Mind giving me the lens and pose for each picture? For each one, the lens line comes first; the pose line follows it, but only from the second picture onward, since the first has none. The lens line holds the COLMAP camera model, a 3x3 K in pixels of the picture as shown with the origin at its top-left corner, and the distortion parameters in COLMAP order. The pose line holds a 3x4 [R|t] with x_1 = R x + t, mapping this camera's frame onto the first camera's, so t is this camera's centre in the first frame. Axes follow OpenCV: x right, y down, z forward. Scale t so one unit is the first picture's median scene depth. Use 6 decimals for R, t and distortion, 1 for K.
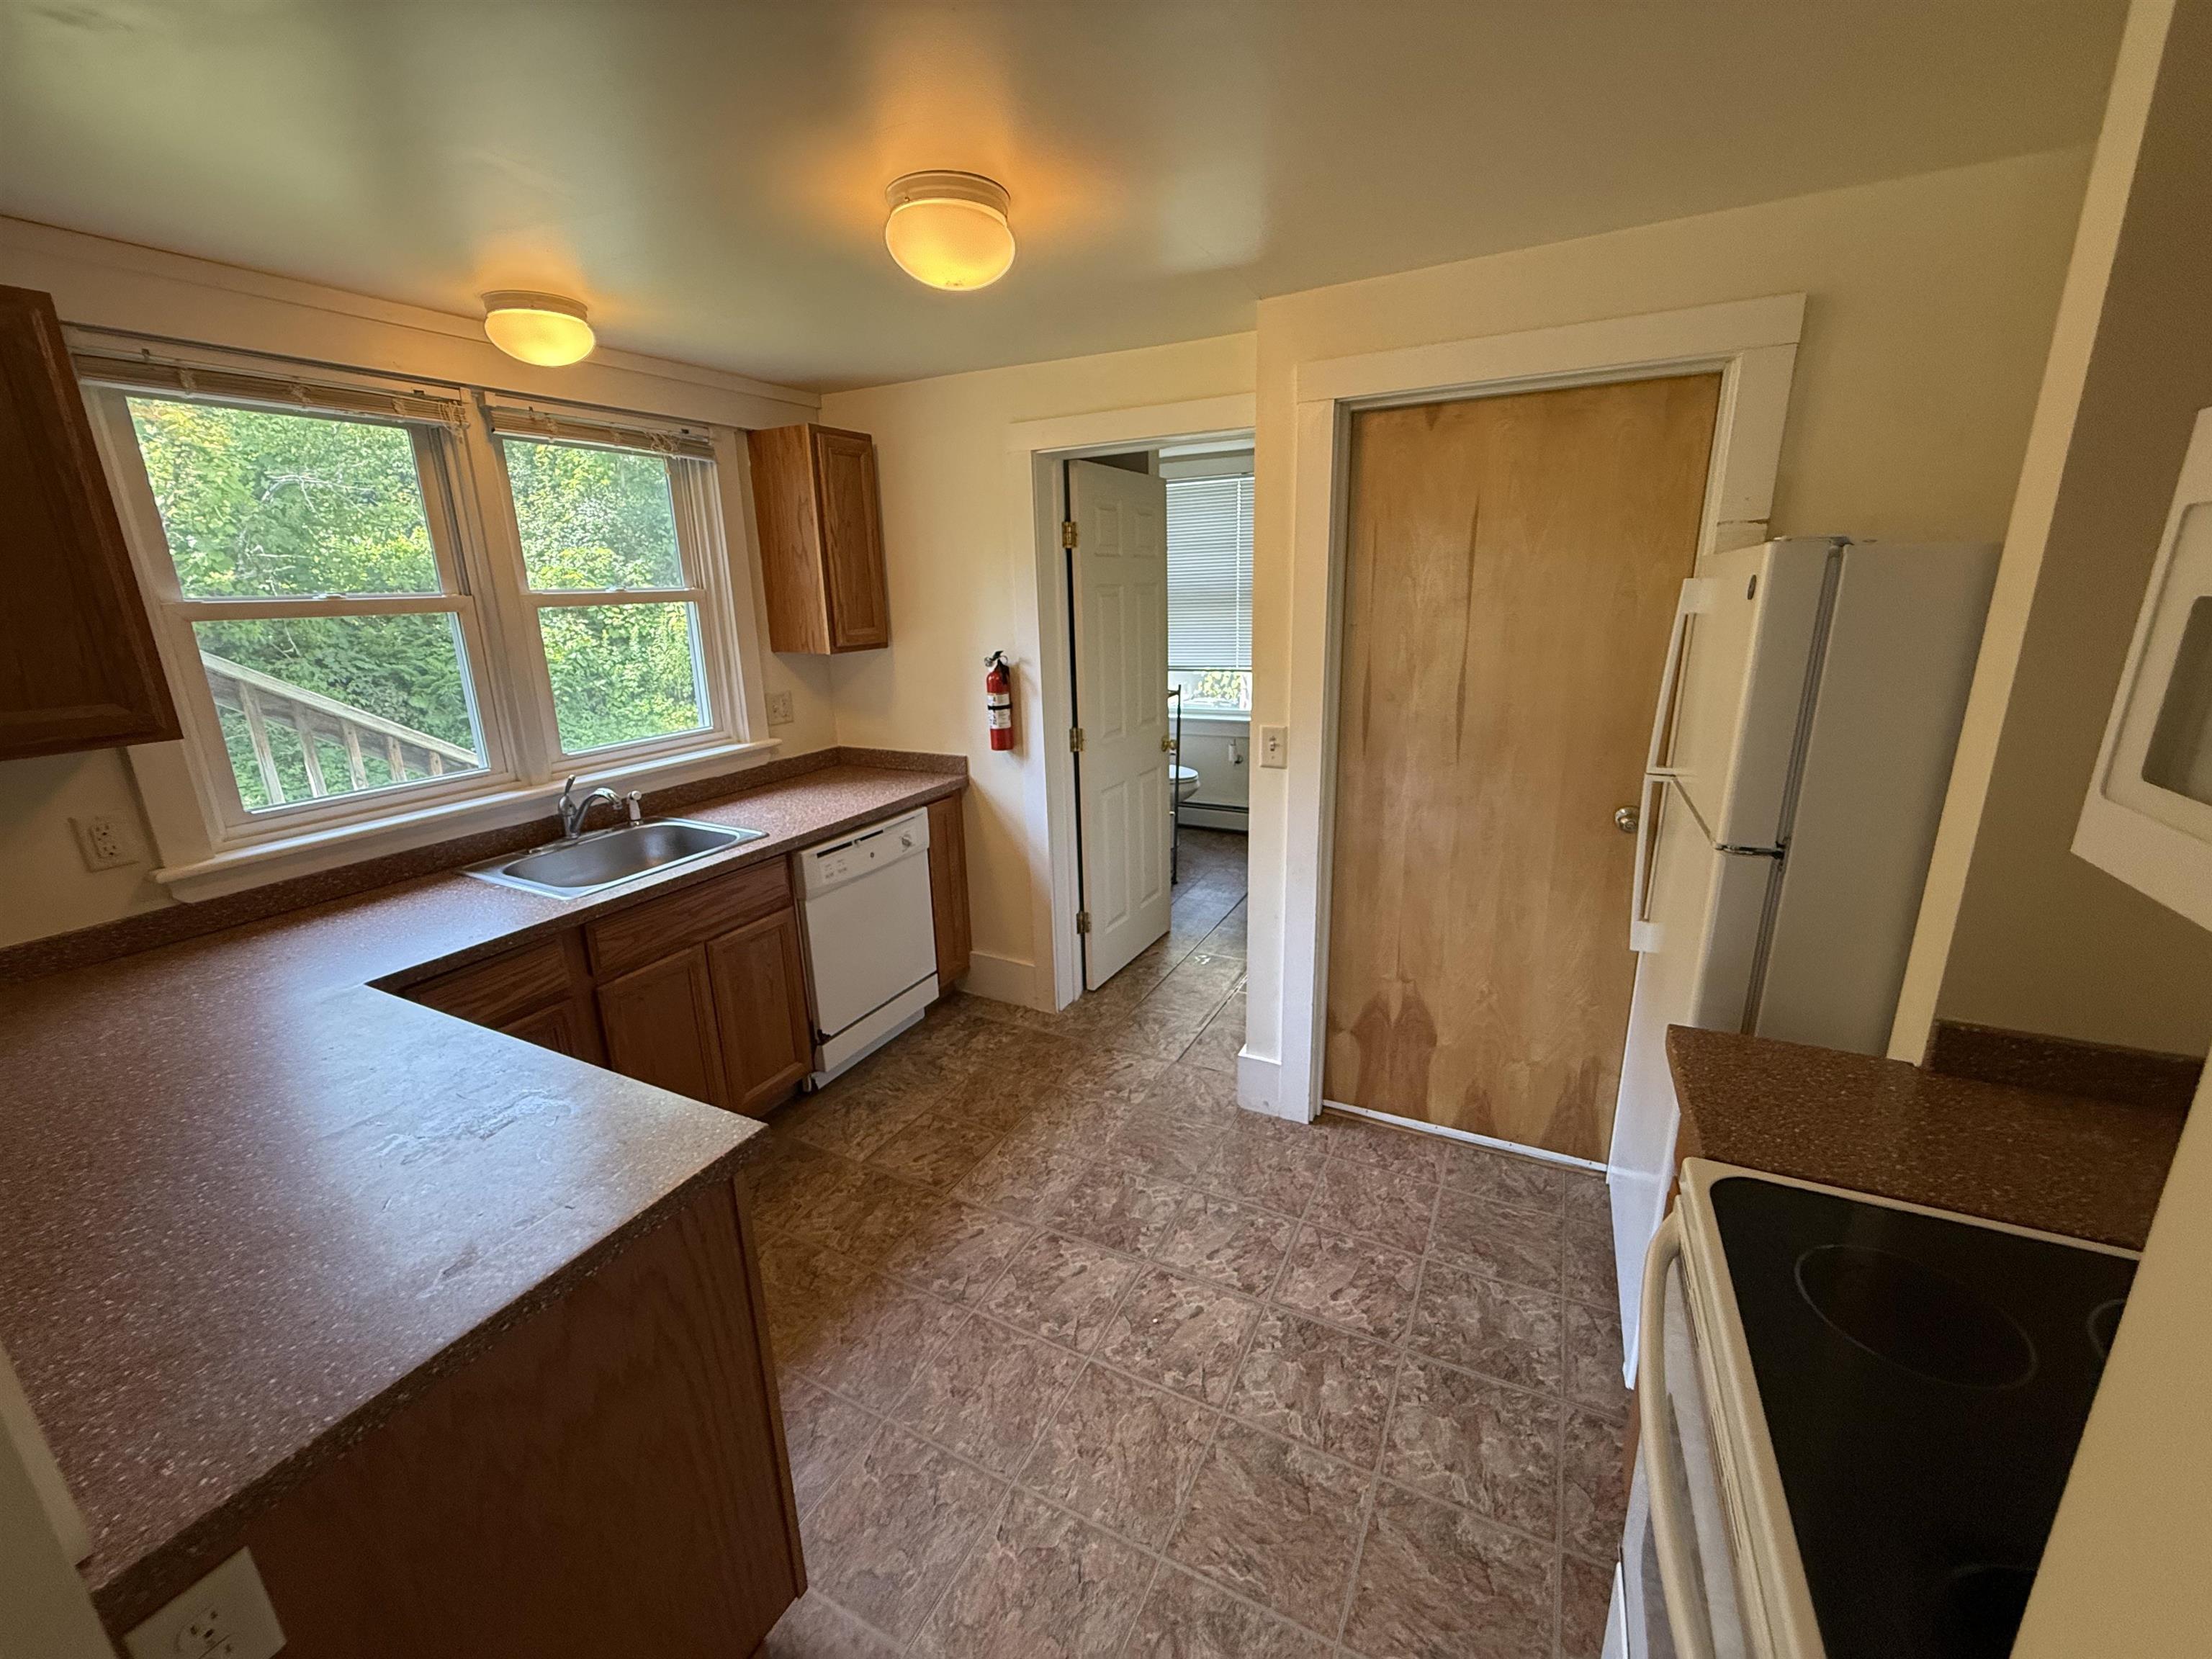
lens RADIAL K [[885.2, 0, 1101.9], [0, 885.2, 824.3], [0, 0, 1]] dist [0.000486, 0.000502]
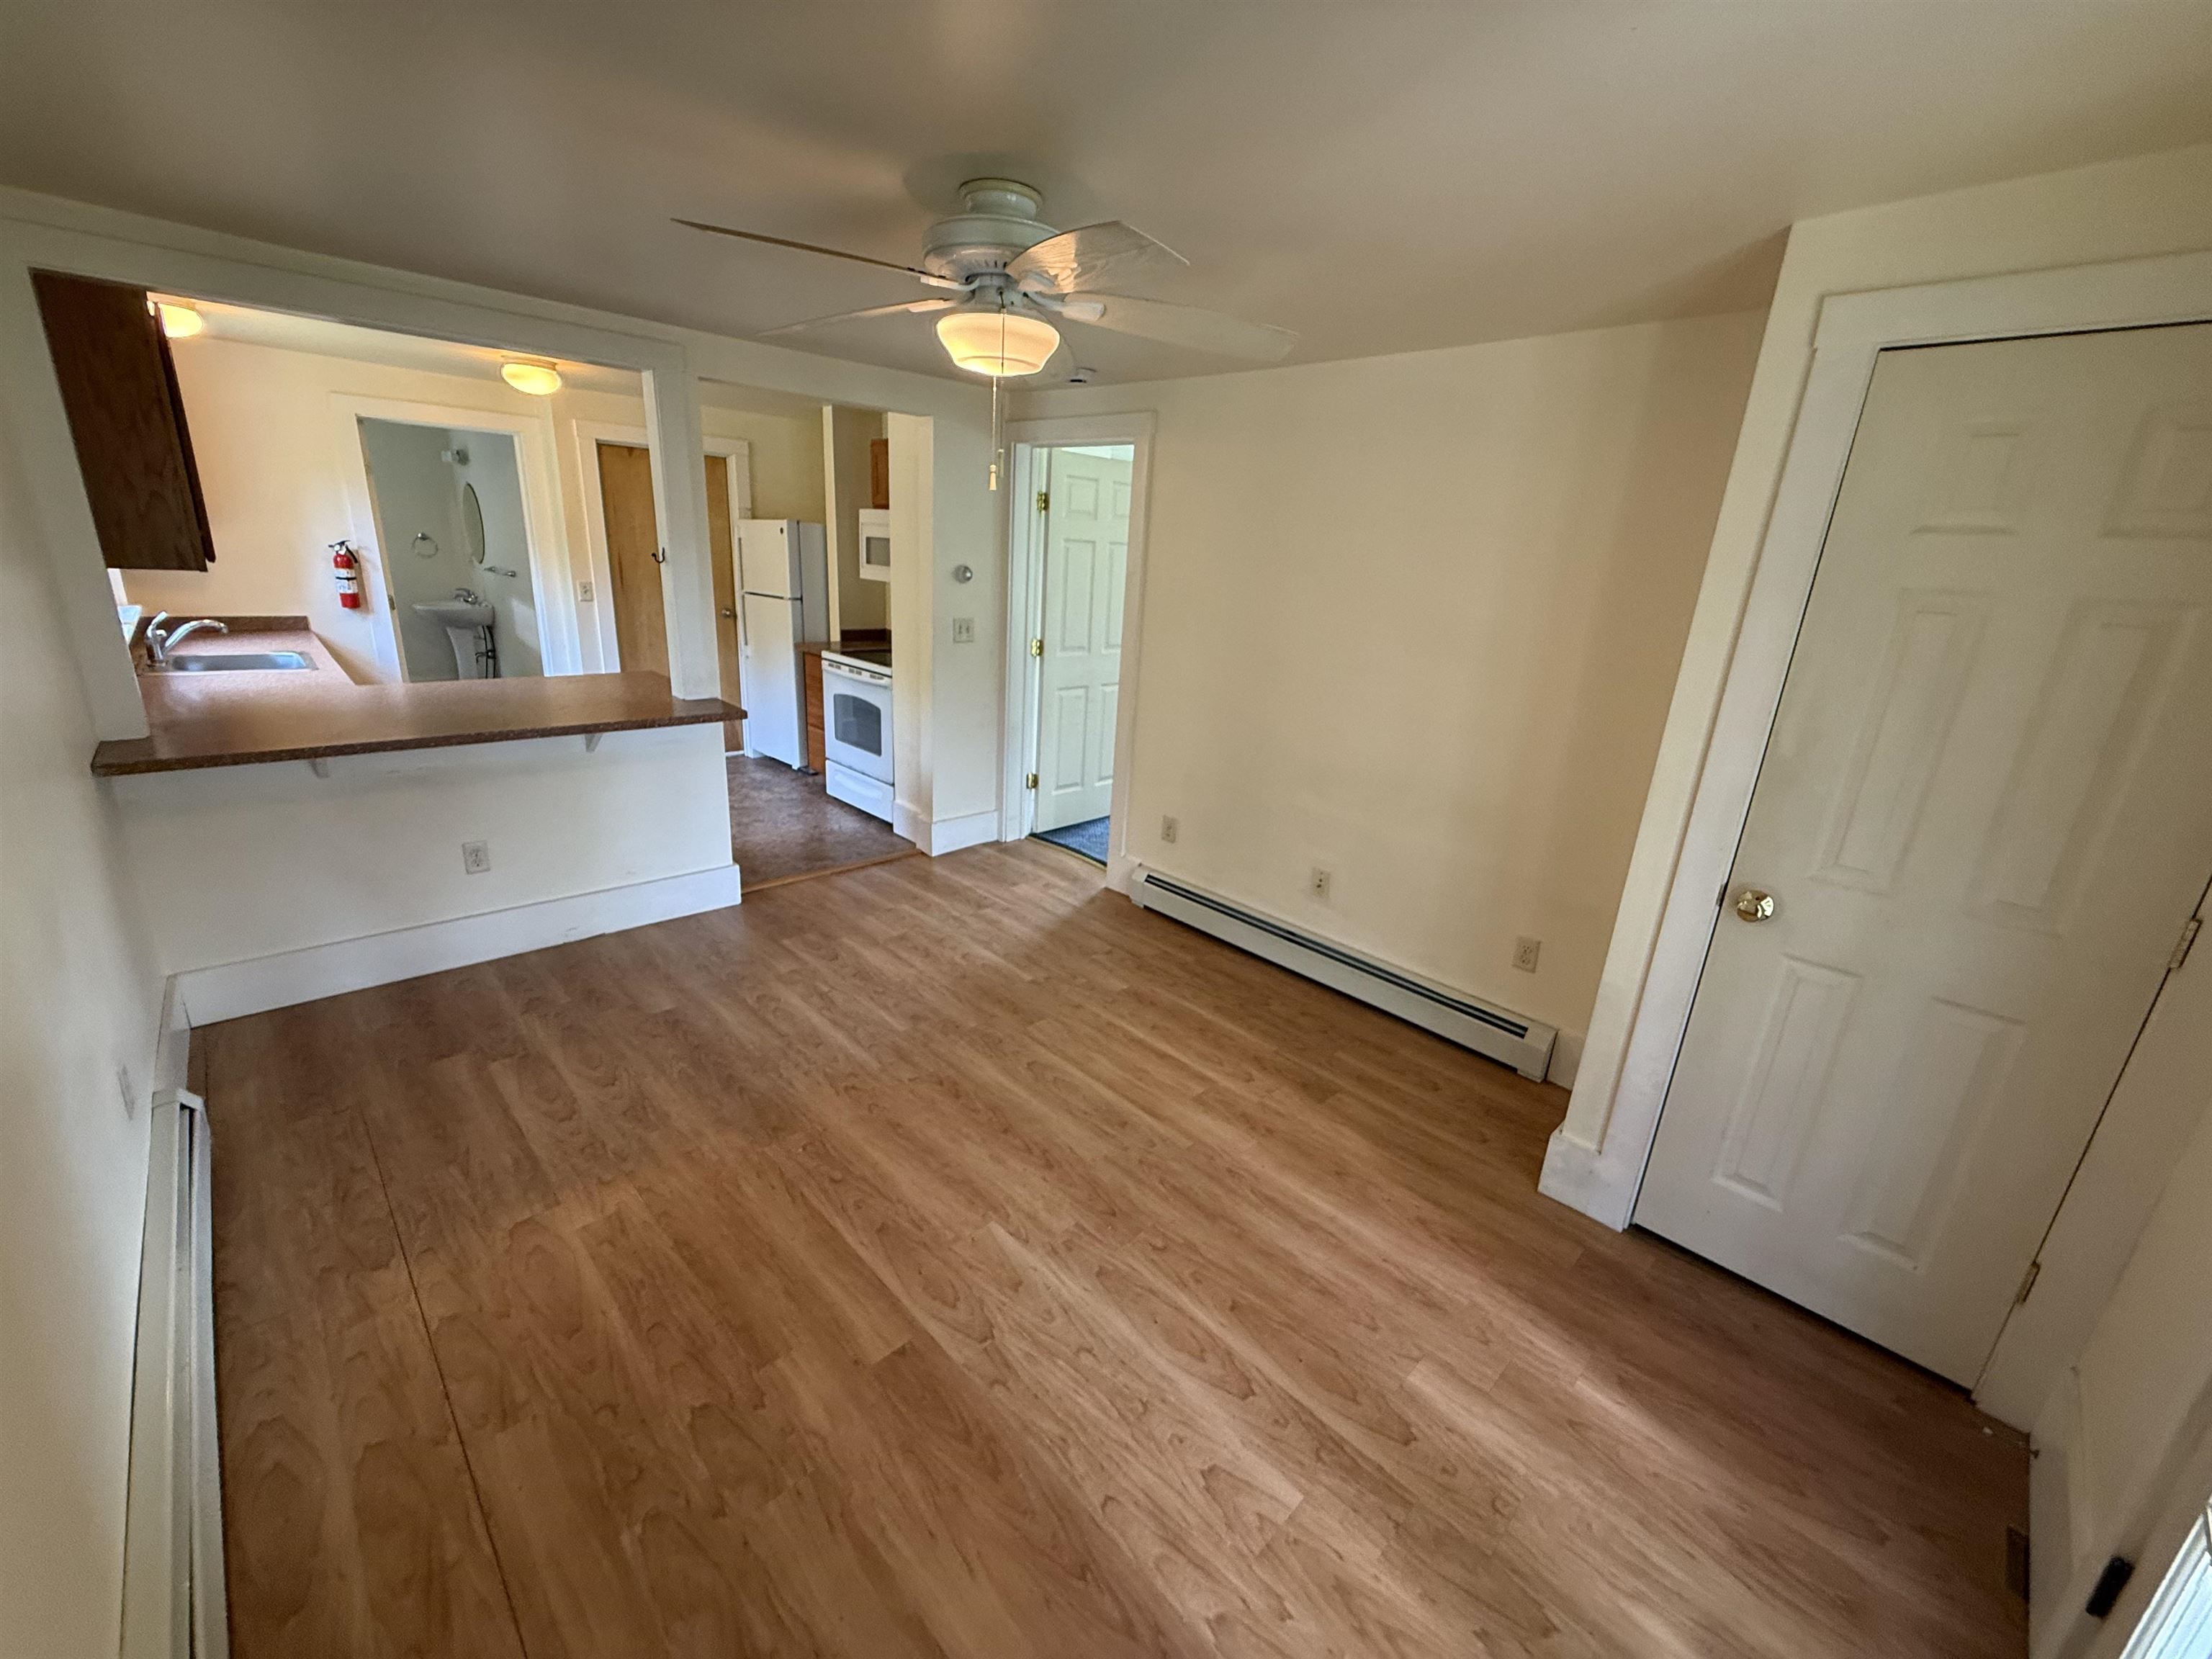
lens RADIAL K [[885.2, 0, 1105.3], [0, 885.2, 825.1], [0, 0, 1]] dist [0.000486, 0.000502]
pose [[0.314416, -0.241404, 0.918078, -1.483242], [0.184474, 0.964226, 0.190362, 0.277421], [-0.931189, 0.109509, 0.347701, -0.849639]]
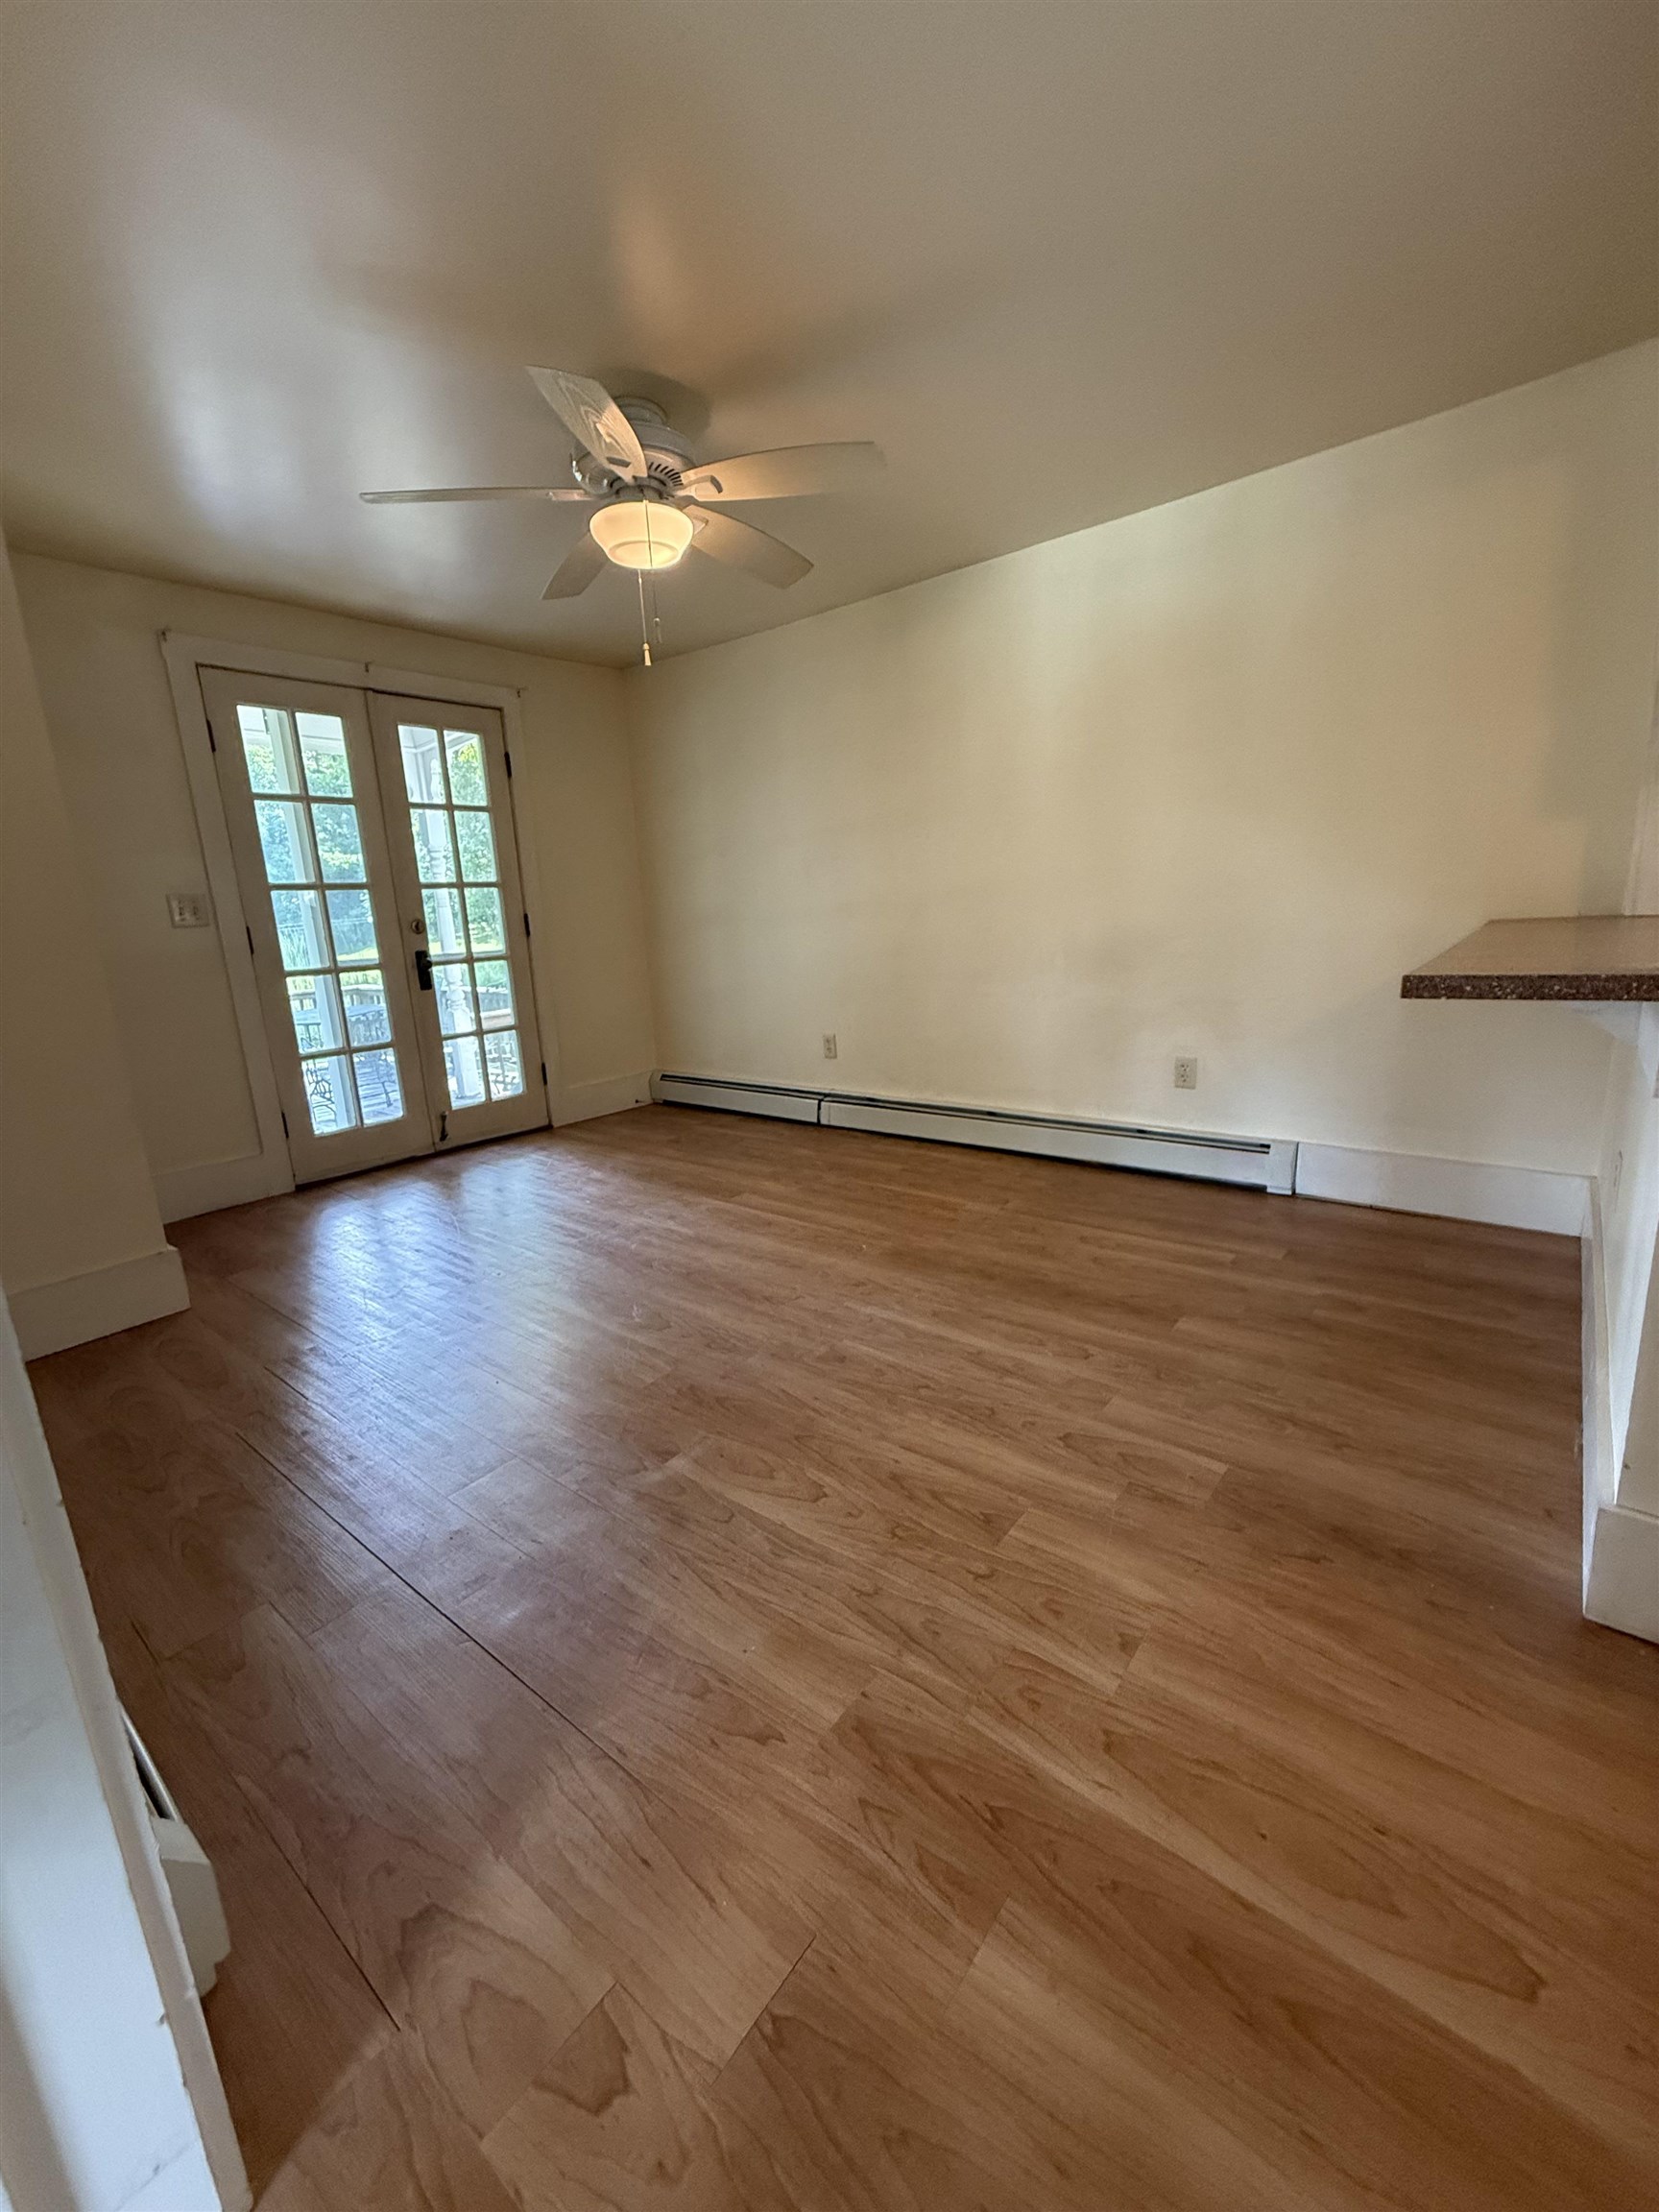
lens RADIAL K [[885.2, 0, 834.3], [0, 885.2, 1104.5], [0, 0, 1]] dist [0.000486, 0.000502]
pose [[-0.199606, 0.252841, -0.946694, 0.193252], [-0.197315, 0.935974, 0.291581, 0.251612], [0.959804, 0.244998, -0.136936, -0.113223]]
